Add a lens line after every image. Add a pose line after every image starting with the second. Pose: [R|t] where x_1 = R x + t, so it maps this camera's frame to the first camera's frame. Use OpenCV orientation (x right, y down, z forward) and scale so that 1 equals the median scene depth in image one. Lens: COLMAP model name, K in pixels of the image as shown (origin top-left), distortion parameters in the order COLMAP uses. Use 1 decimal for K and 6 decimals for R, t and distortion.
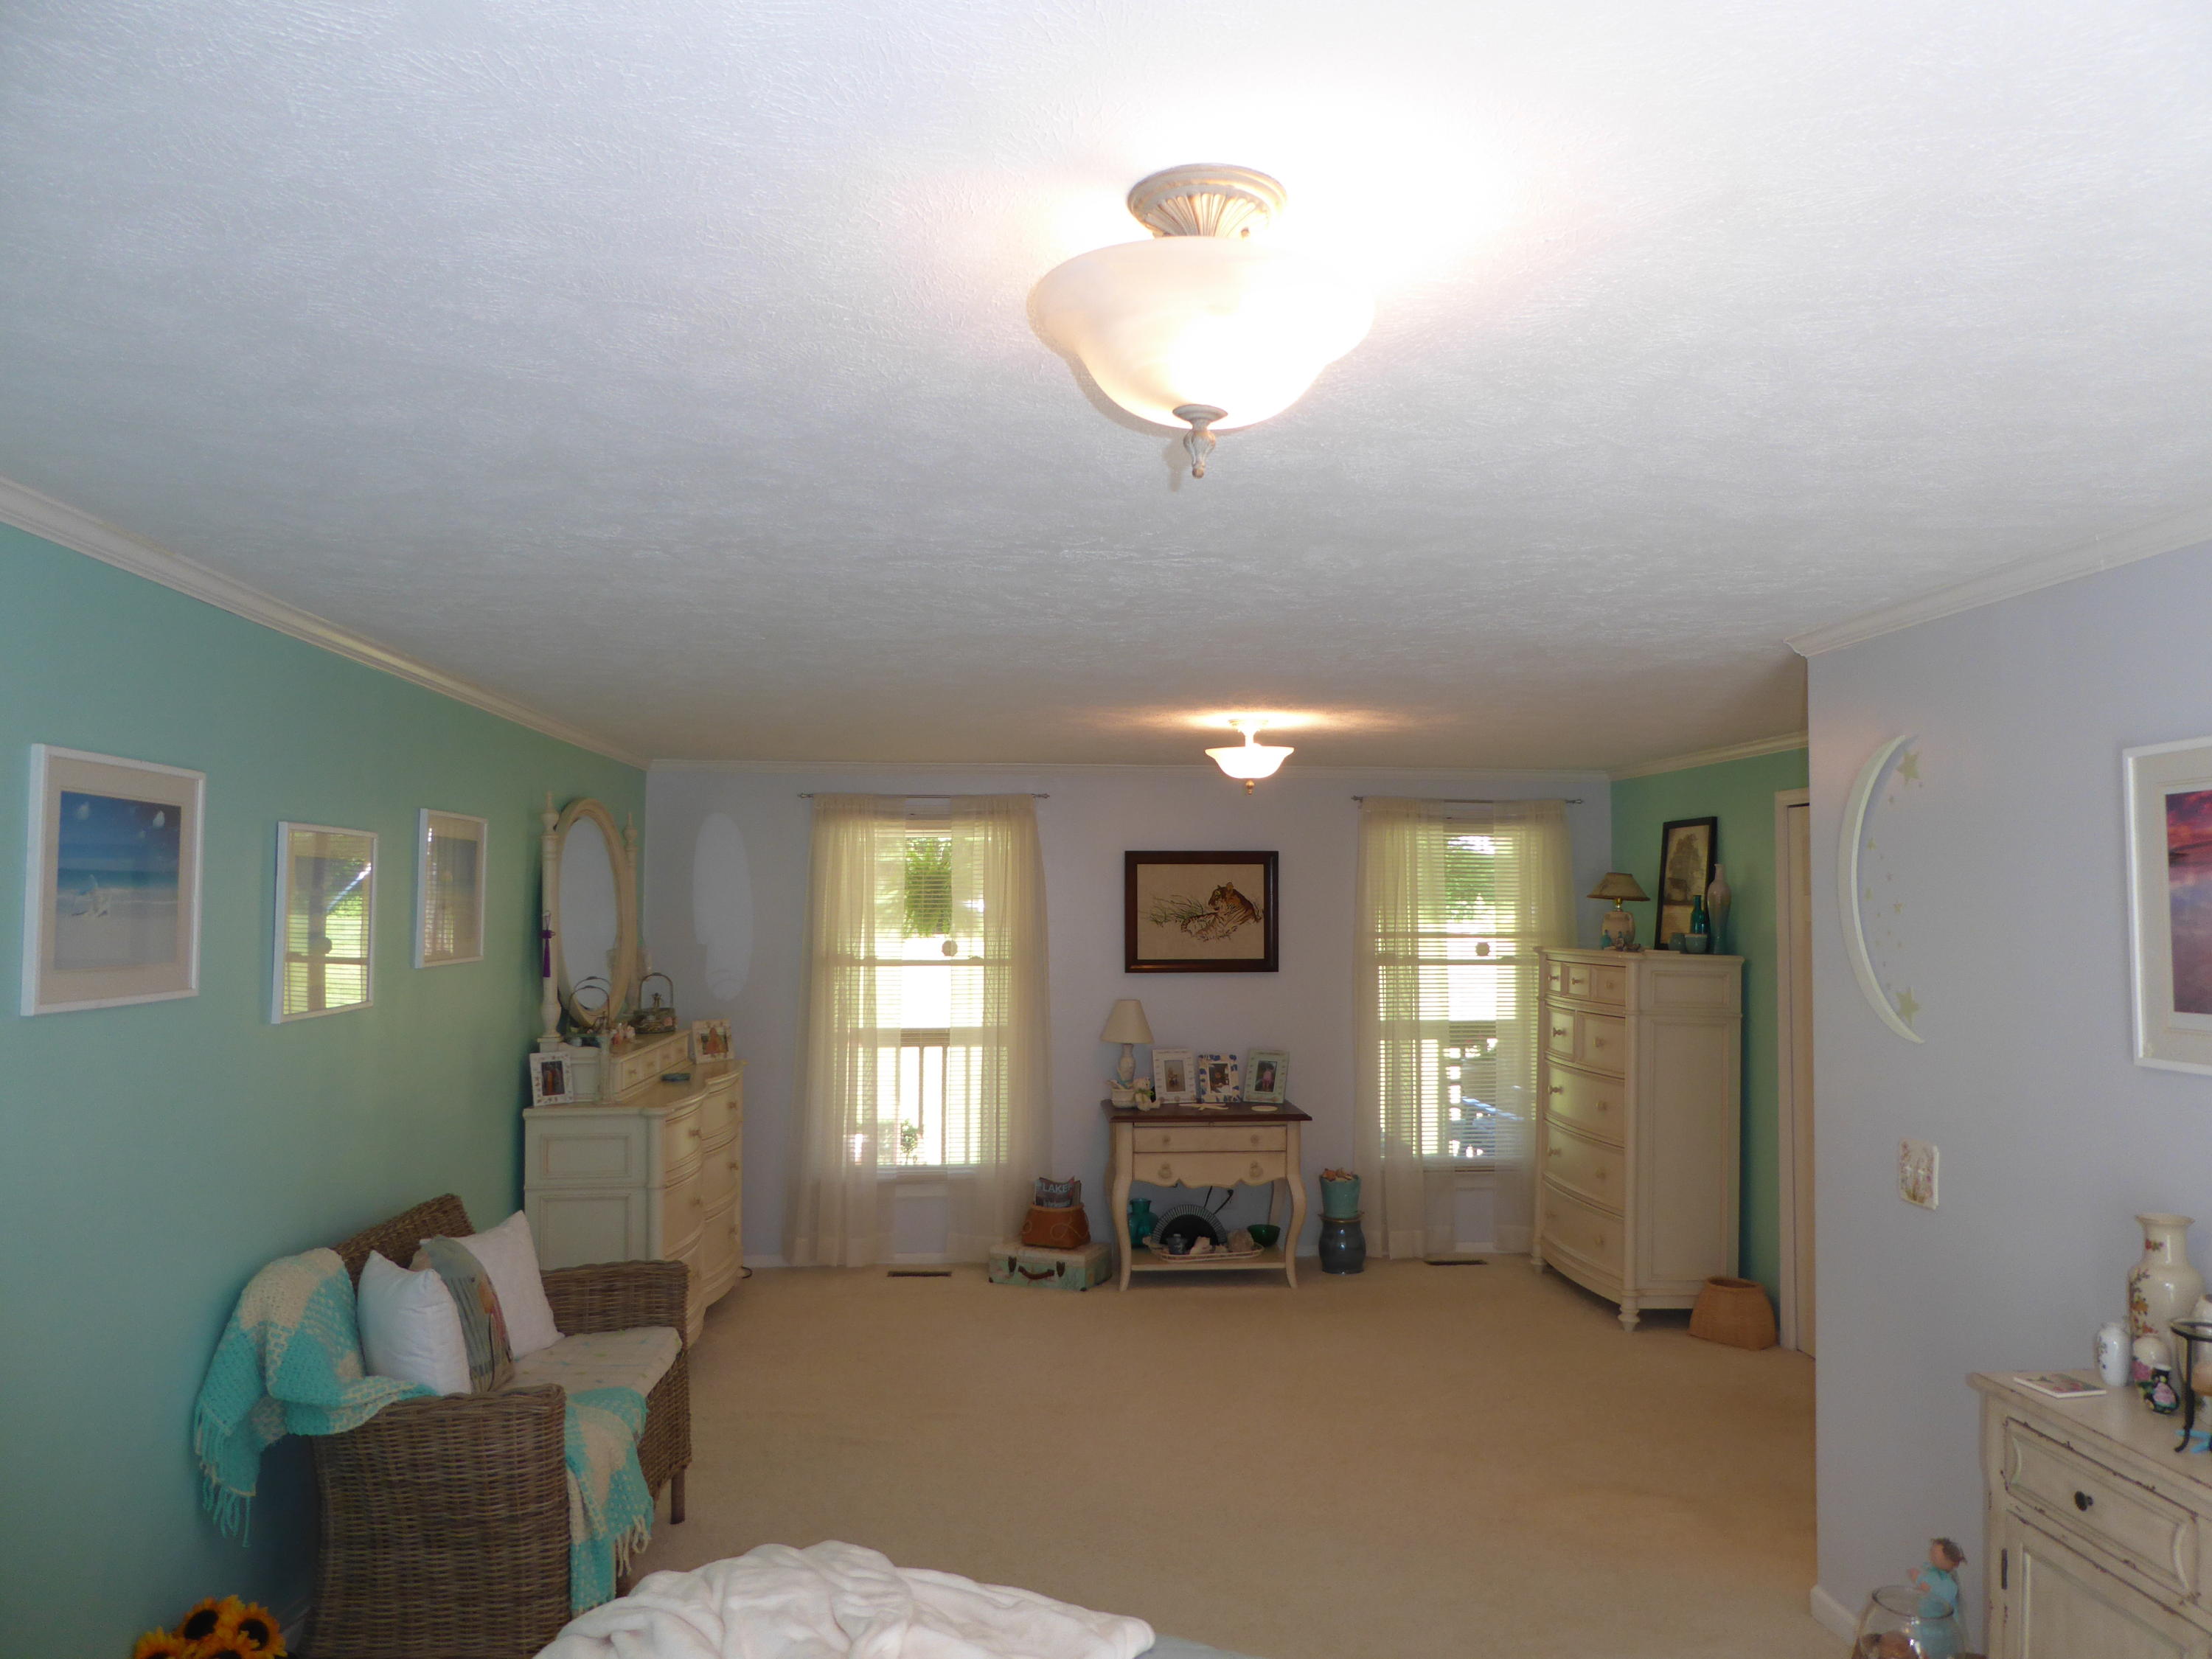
lens RADIAL K [[1582.3, 0, 1114.0], [0, 1582.3, 833.1], [0, 0, 1]] dist [-0.049720, 0.004406]
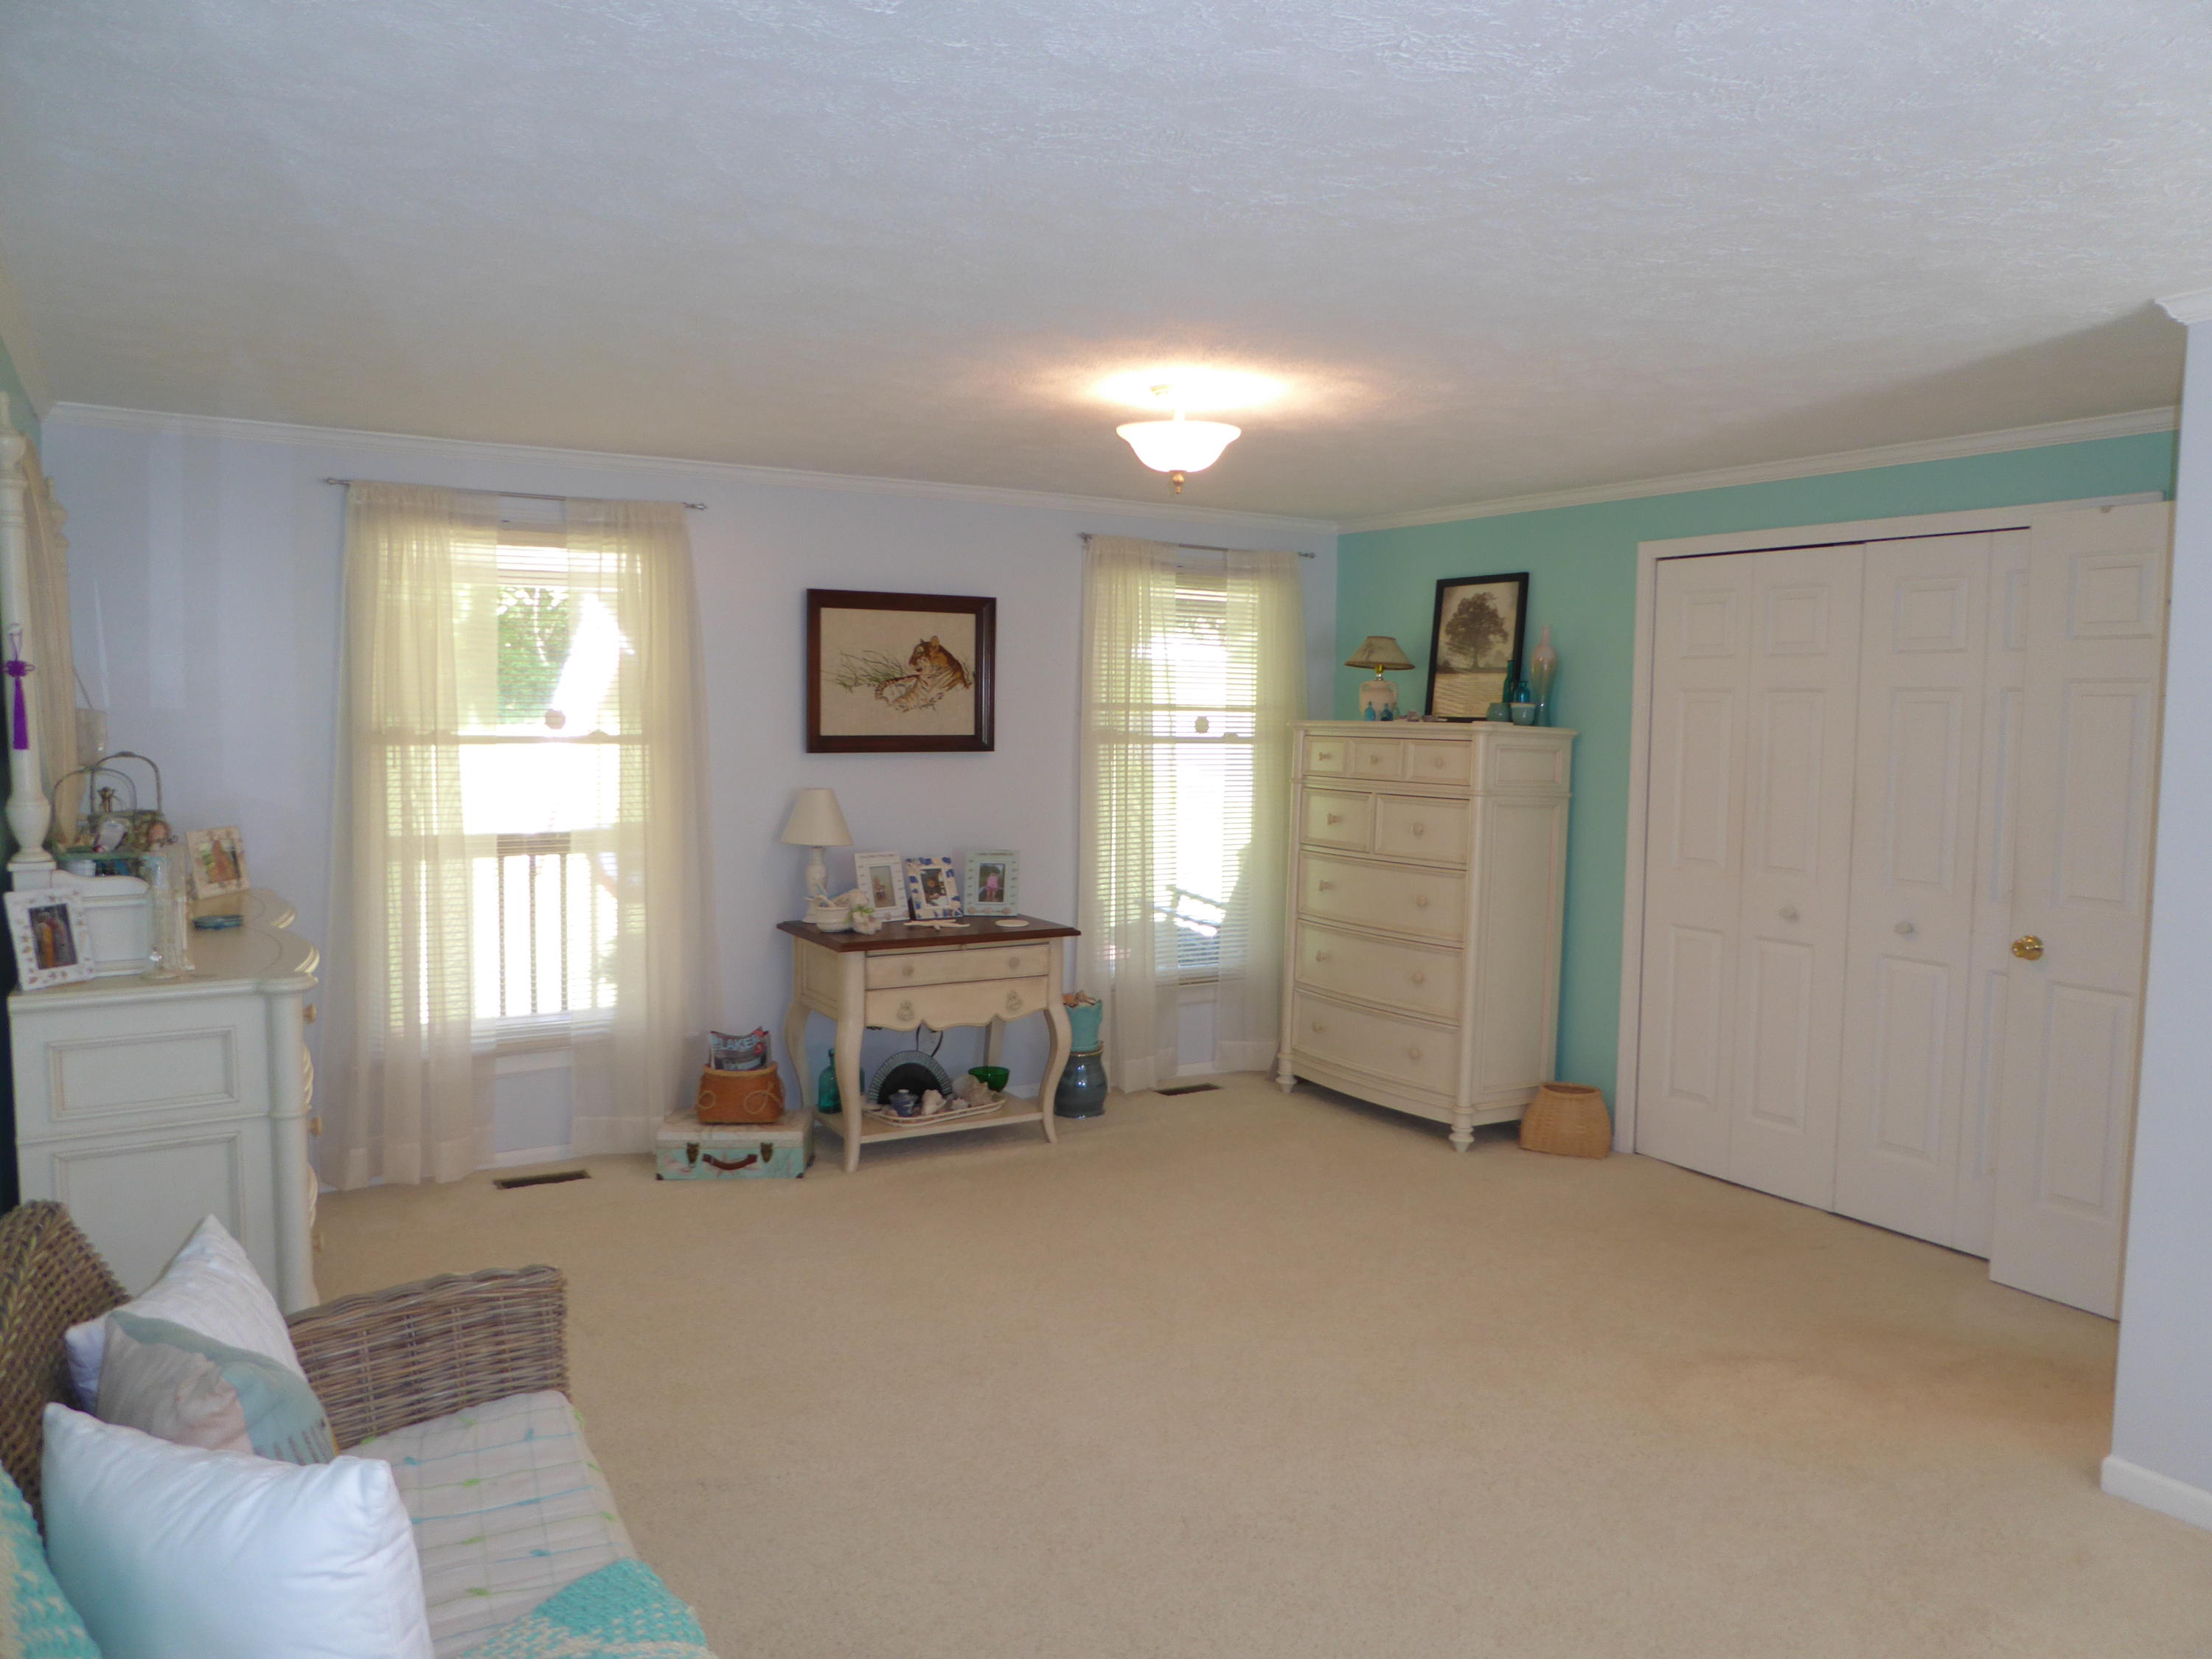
lens RADIAL K [[1590.8, 0, 1155.8], [0, 1590.8, 817.2], [0, 0, 1]] dist [-0.062349, 0.034321]
pose [[0.889224, -0.021294, 0.456976, -0.200132], [-0.030921, 0.993834, 0.106478, 0.035455], [-0.456426, -0.108813, 0.883083, 0.272633]]
